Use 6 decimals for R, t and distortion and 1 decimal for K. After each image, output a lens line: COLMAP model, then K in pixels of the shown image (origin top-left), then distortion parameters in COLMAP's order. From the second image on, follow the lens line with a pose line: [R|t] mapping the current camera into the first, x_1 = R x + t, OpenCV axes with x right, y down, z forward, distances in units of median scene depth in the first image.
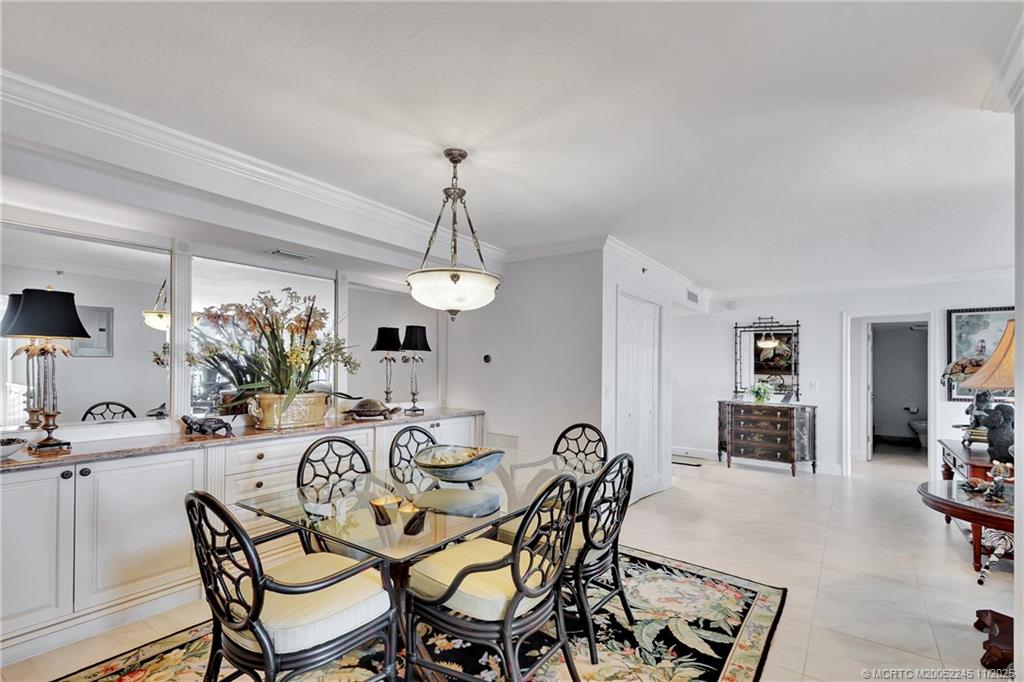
lens RADIAL K [[490.2, 0, 511.1], [0, 490.2, 363.4], [0, 0, 1]] dist [0.001052, -0.000026]
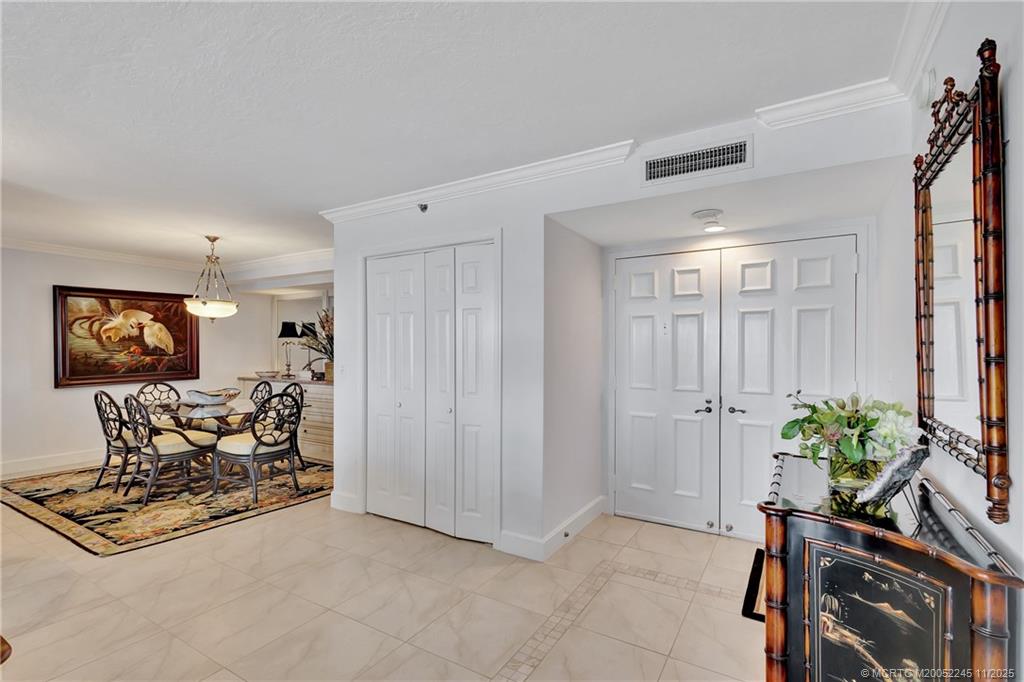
lens RADIAL K [[479.5, 0, 505.6], [0, 479.5, 356.2], [0, 0, 1]] dist [0.009320, -0.000670]
pose [[0.051711, -0.002854, -0.998658, 1.771707], [0.009989, 0.999947, -0.002340, 0.048016], [0.998612, -0.009855, 0.051737, 1.961319]]
